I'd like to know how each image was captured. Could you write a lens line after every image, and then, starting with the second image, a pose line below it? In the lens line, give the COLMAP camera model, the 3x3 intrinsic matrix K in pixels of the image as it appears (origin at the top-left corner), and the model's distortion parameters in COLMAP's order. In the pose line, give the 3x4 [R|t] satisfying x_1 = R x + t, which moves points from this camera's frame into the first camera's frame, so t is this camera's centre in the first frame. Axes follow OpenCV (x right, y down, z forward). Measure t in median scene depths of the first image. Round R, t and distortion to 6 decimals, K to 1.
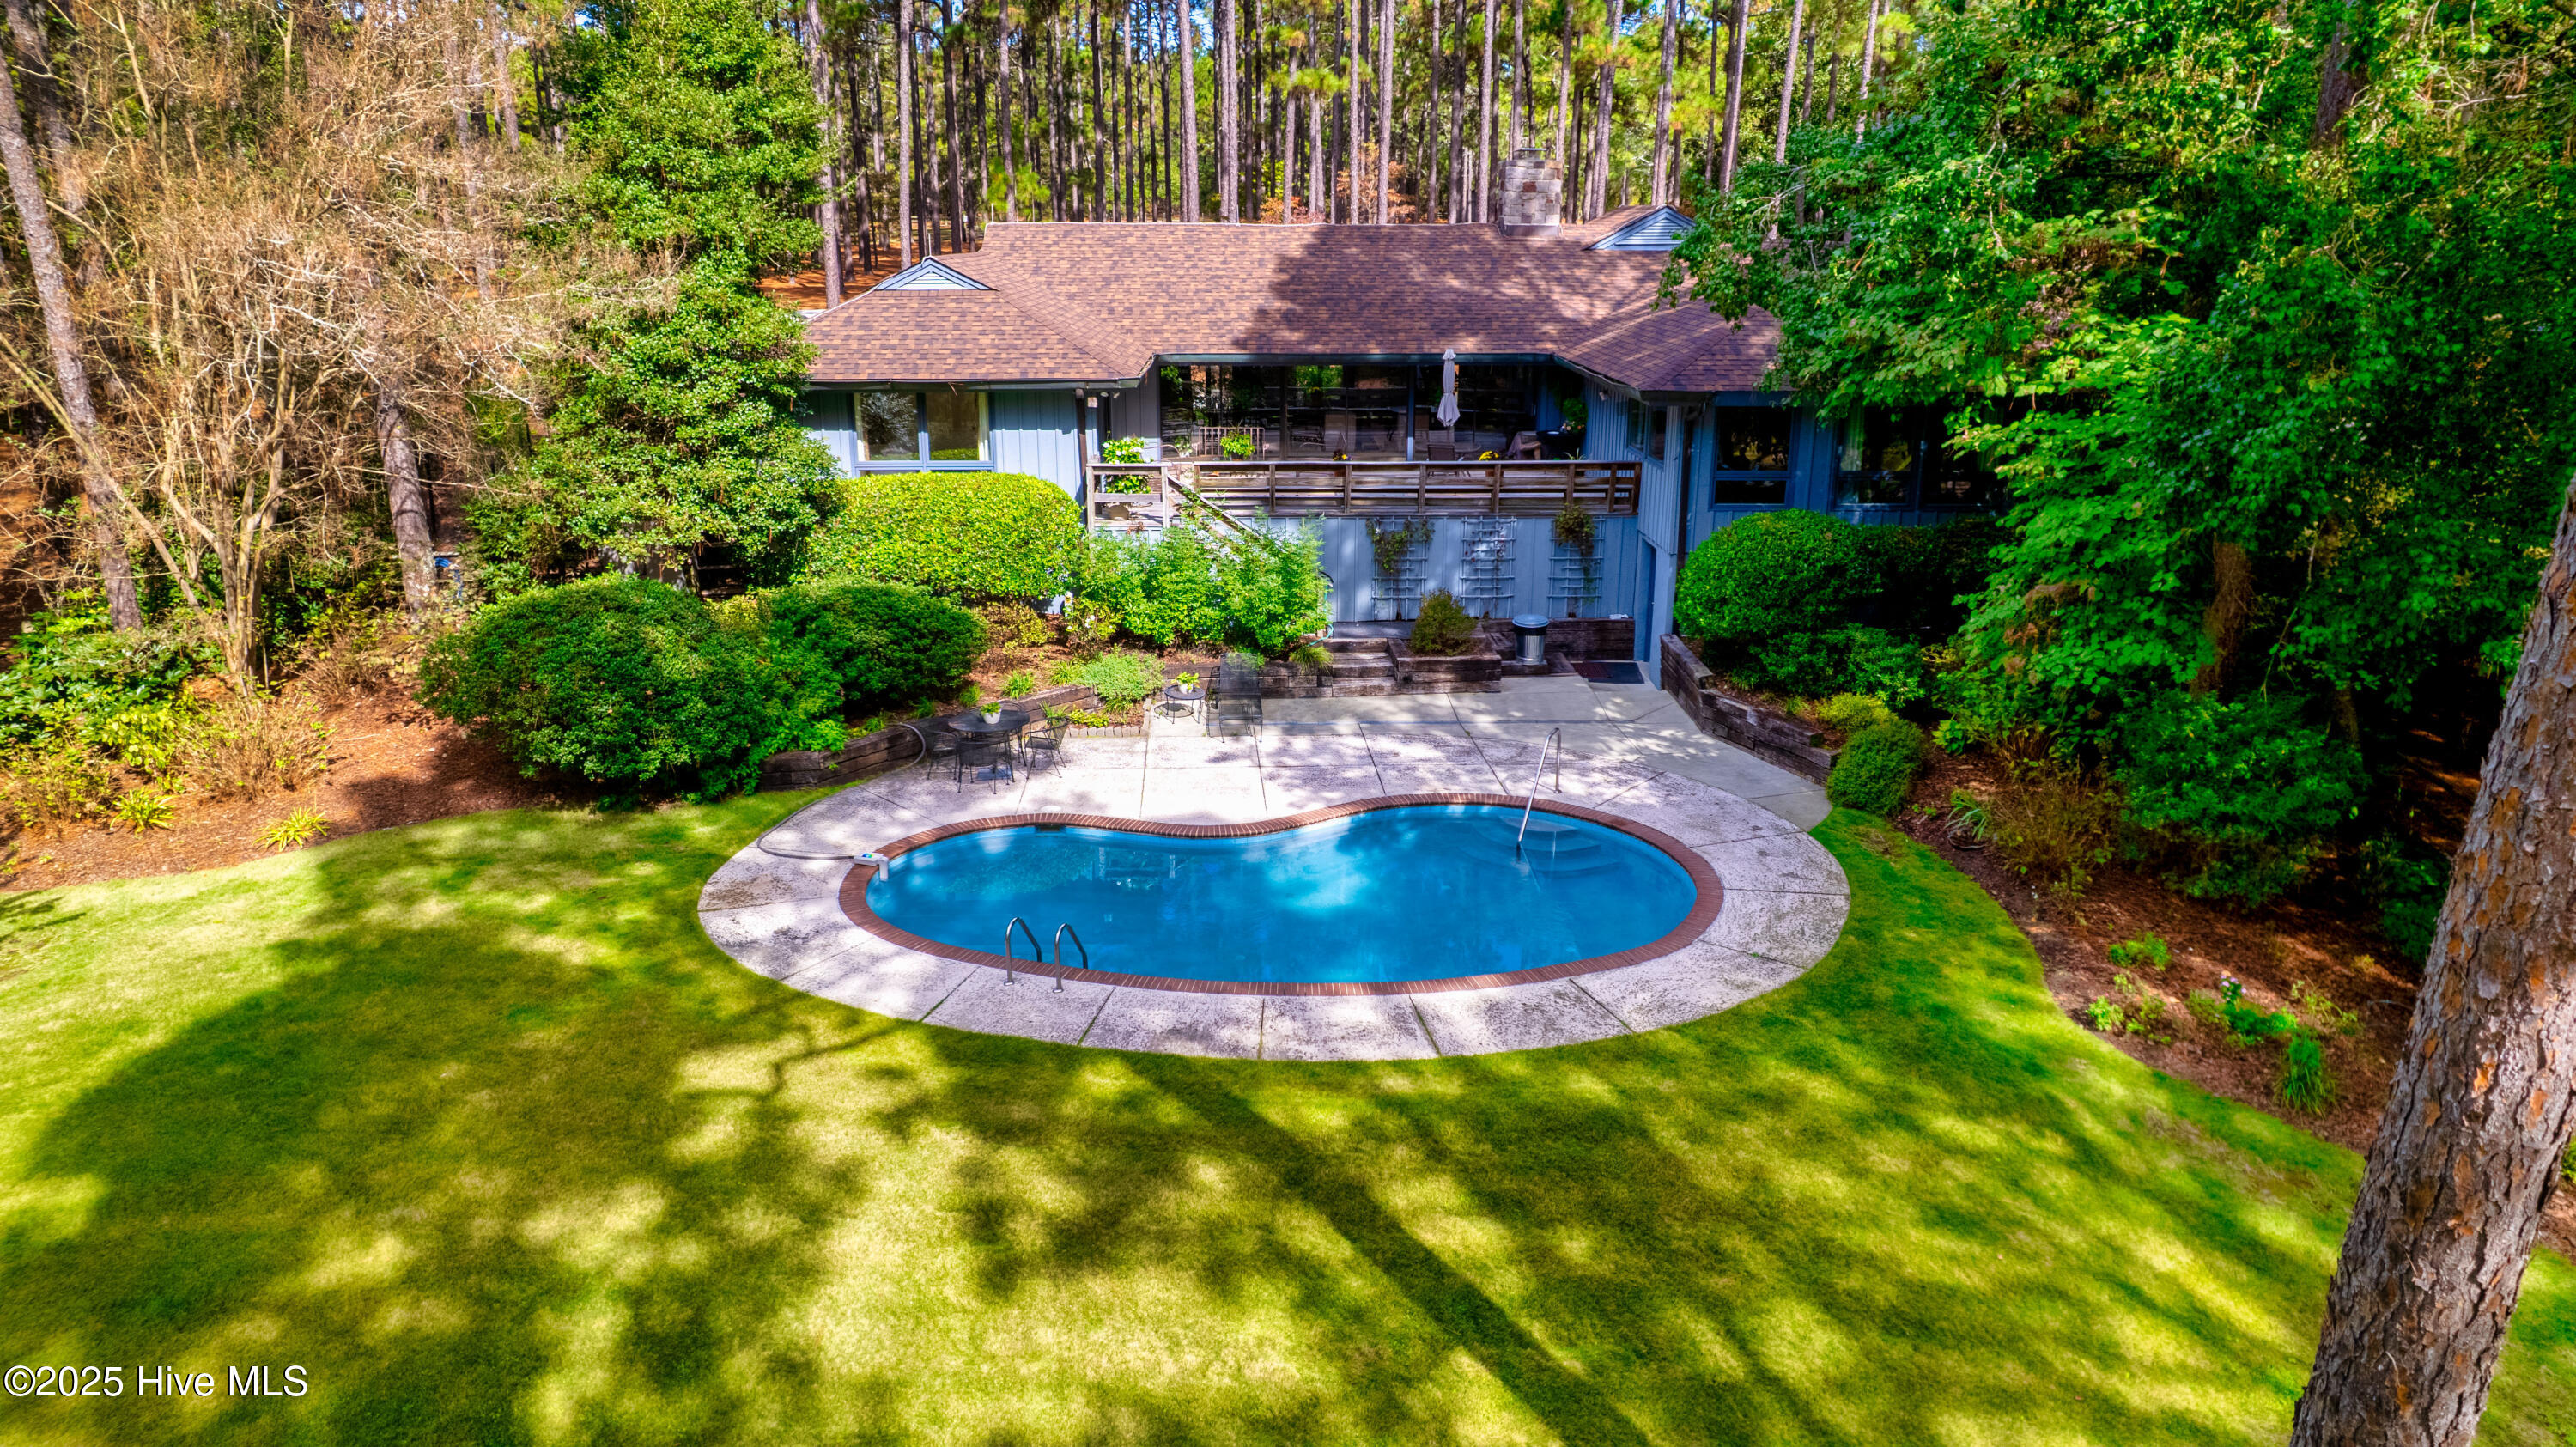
lens RADIAL K [[1654.5, 0, 1297.1], [0, 1654.5, 711.6], [0, 0, 1]] dist [-0.076696, 0.063088]
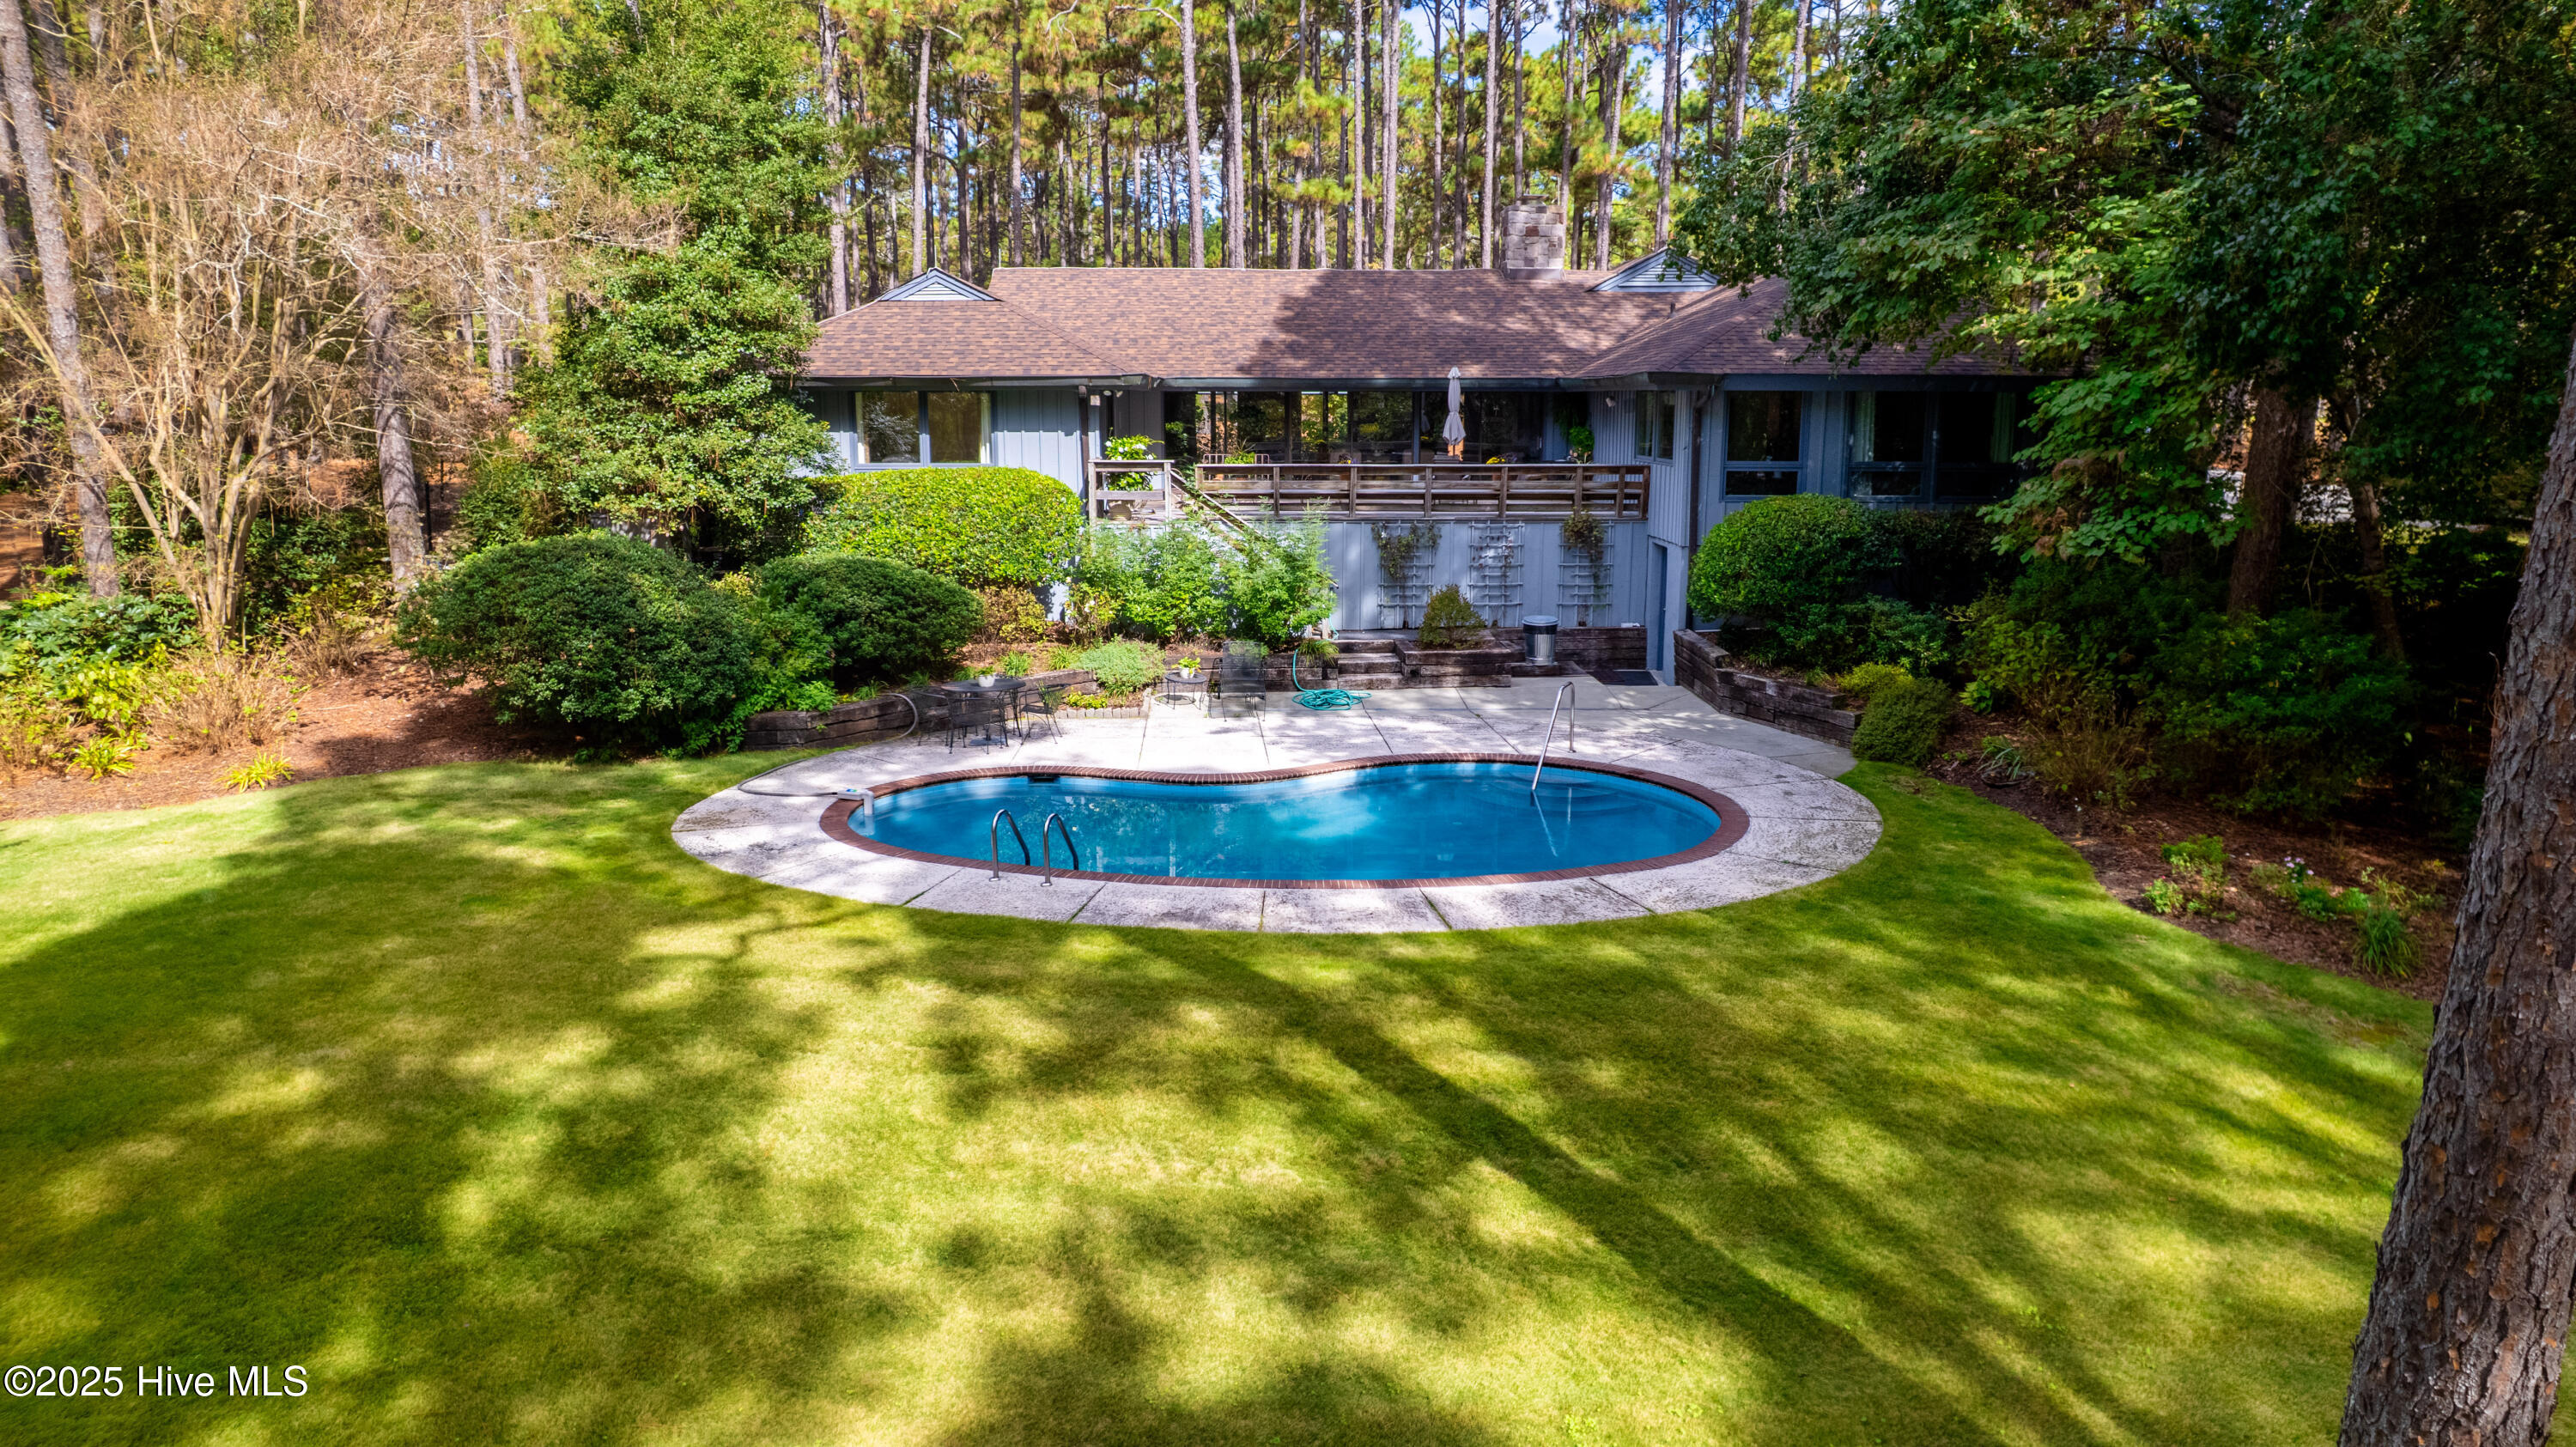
lens RADIAL K [[1654.5, 0, 1297.1], [0, 1654.5, 711.6], [0, 0, 1]] dist [-0.076696, 0.063088]
pose [[0.999992, -0.000581, -0.003954, 0.001623], [0.000169, 0.994625, -0.103544, 0.137142], [0.003993, 0.103542, 0.994617, 0.043901]]
